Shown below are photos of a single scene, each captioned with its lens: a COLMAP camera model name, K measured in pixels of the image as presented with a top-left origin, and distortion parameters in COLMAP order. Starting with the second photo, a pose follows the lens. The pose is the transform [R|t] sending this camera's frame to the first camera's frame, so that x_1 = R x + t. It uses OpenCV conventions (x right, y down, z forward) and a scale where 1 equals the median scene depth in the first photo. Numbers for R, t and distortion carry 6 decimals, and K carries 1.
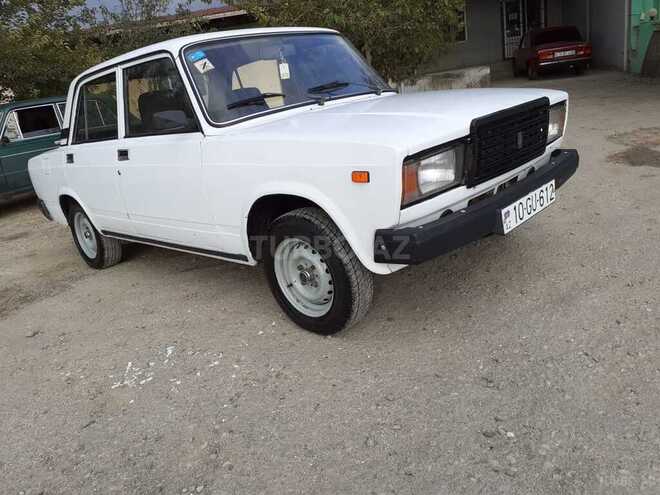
lens RADIAL K [[531.5, 0, 330.0], [0, 531.5, 247.5], [0, 0, 1]] dist [0.042671, -0.087040]
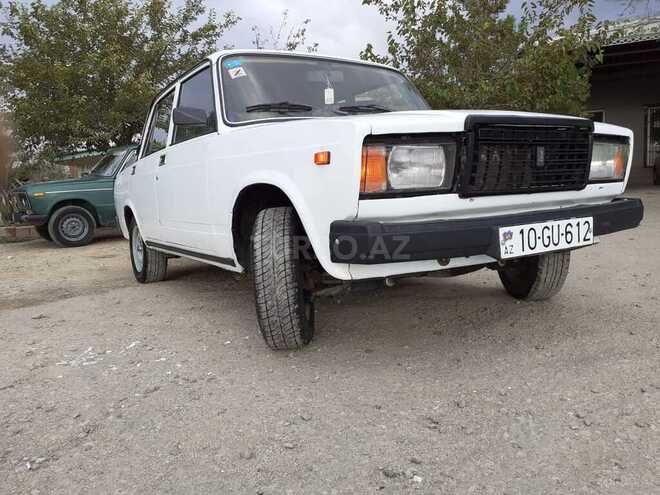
lens RADIAL K [[531.5, 0, 330.0], [0, 531.5, 247.5], [0, 0, 1]] dist [0.042671, -0.087040]
pose [[0.963308, 0.134506, -0.232264, 0.223954], [-0.172078, 0.973618, -0.149858, 0.107511], [0.205979, 0.184326, 0.961039, 0.136329]]
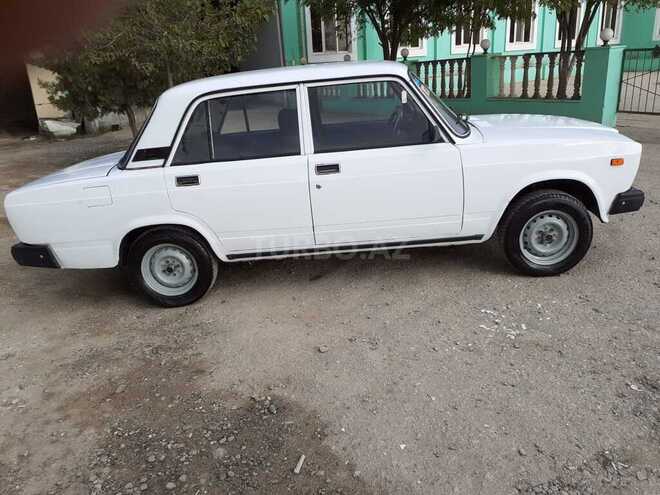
lens RADIAL K [[532.0, 0, 330.0], [0, 532.0, 247.5], [0, 0, 1]] dist [0.162761, -0.326968]
pose [[0.727538, -0.139888, 0.671655, -1.363492], [0.176532, 0.984199, 0.013763, -0.038998], [-0.662967, 0.108556, 0.740736, 0.272164]]
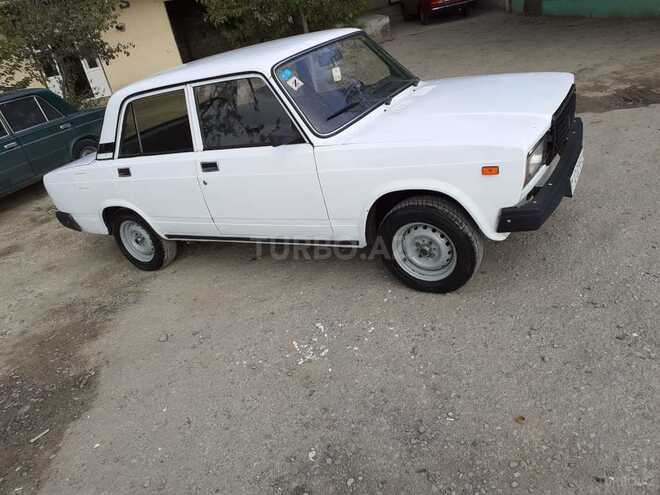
lens RADIAL K [[531.5, 0, 330.0], [0, 531.5, 247.5], [0, 0, 1]] dist [0.042671, -0.087040]
pose [[0.968625, -0.159946, 0.190217, -0.464327], [0.141670, 0.984204, 0.106169, -0.109345], [-0.204193, -0.075890, 0.975984, -0.173697]]
